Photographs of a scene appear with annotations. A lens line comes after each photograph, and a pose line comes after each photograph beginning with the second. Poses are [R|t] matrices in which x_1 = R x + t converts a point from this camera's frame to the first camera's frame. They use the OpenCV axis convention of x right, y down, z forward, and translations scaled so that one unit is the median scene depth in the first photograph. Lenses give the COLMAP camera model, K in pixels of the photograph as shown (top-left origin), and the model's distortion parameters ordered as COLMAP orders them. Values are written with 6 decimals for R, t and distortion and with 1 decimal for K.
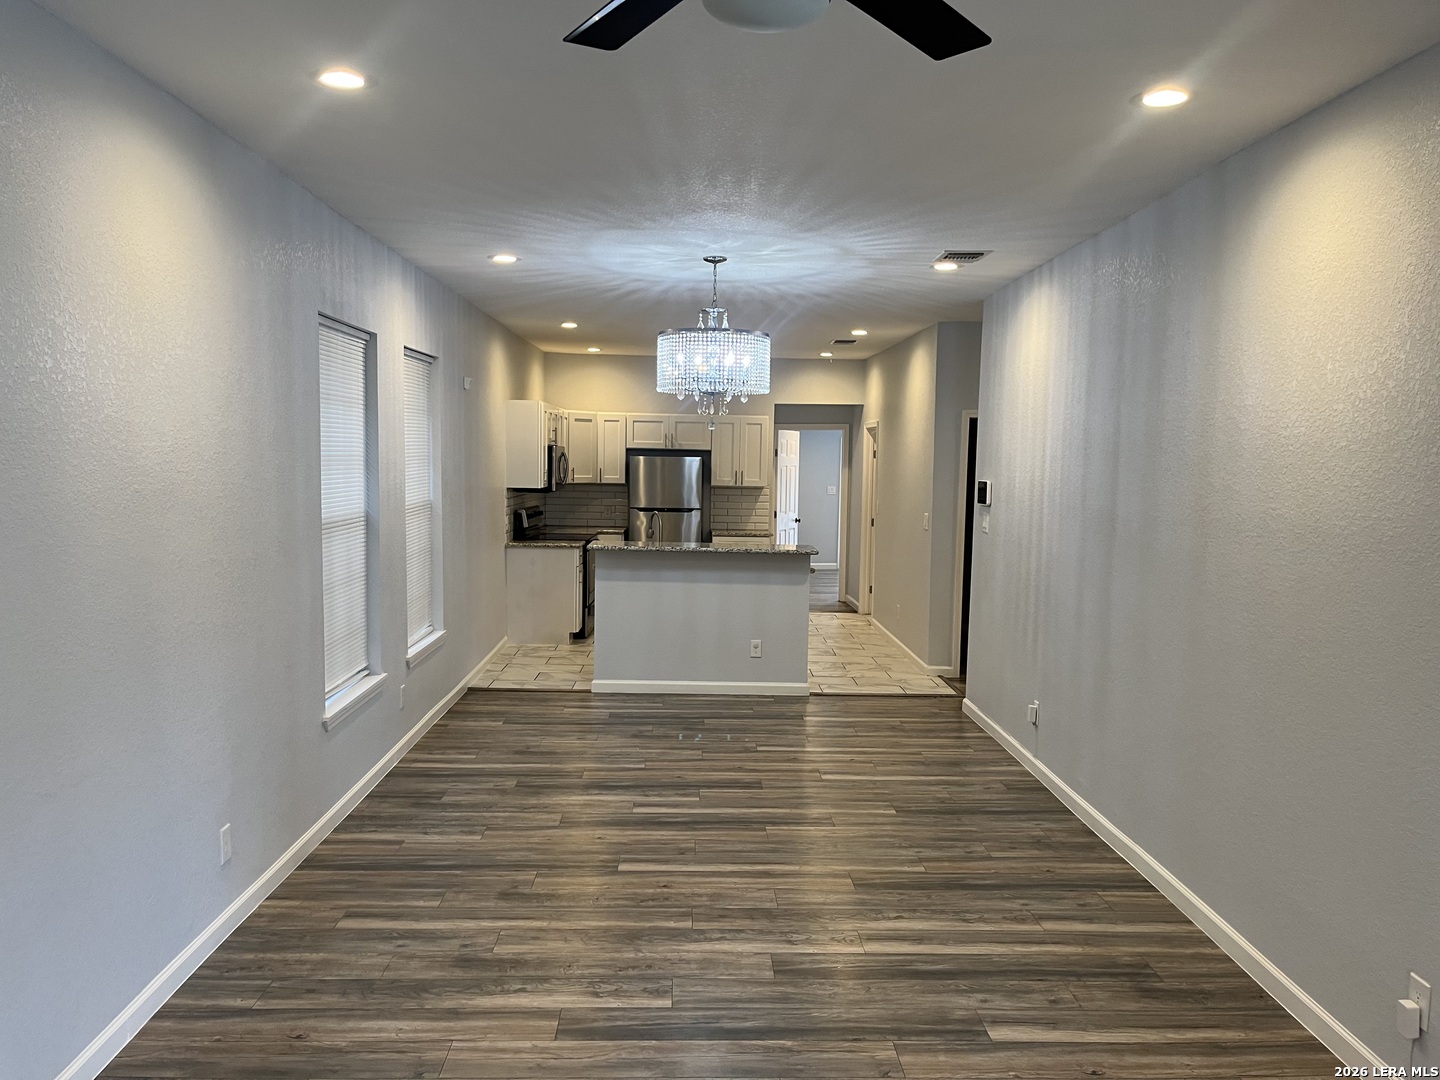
lens RADIAL K [[1090.4, 0, 720.2], [0, 1090.4, 540.7], [0, 0, 1]] dist [0.063449, -0.005903]
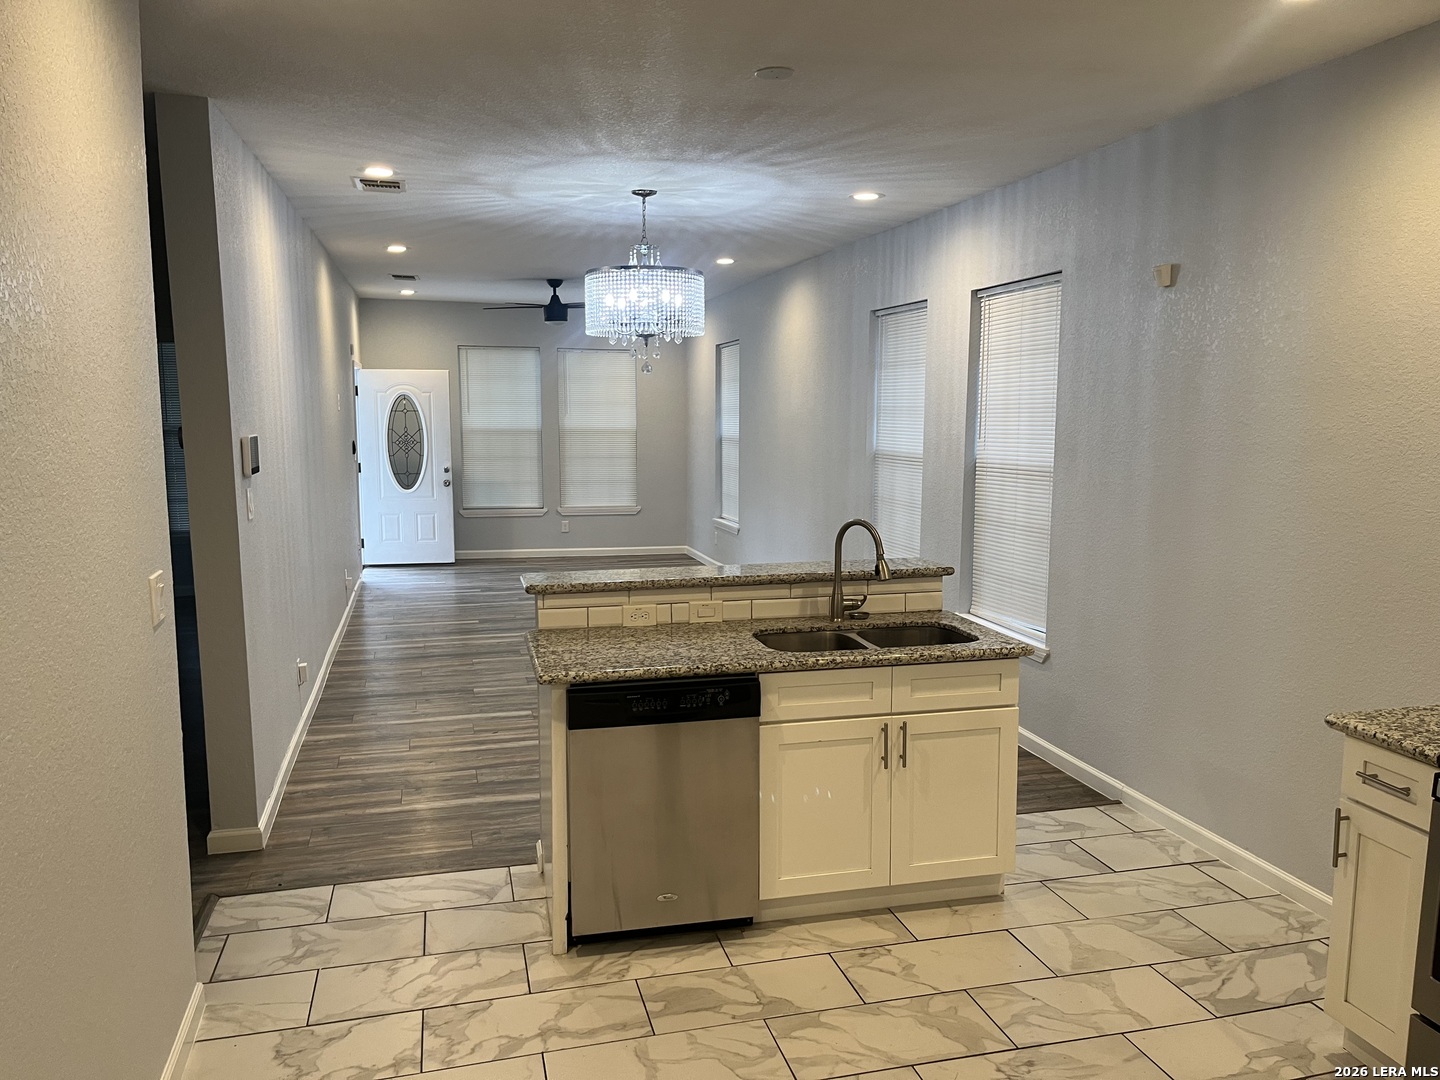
lens RADIAL K [[1090.4, 0, 711.5], [0, 1090.4, 540.9], [0, 0, 1]] dist [0.063449, -0.005903]
pose [[-0.976237, 0.012800, -0.216327, 0.153961], [-0.033101, 0.977732, 0.207232, -0.170783], [0.214162, 0.209469, -0.954074, 2.074092]]
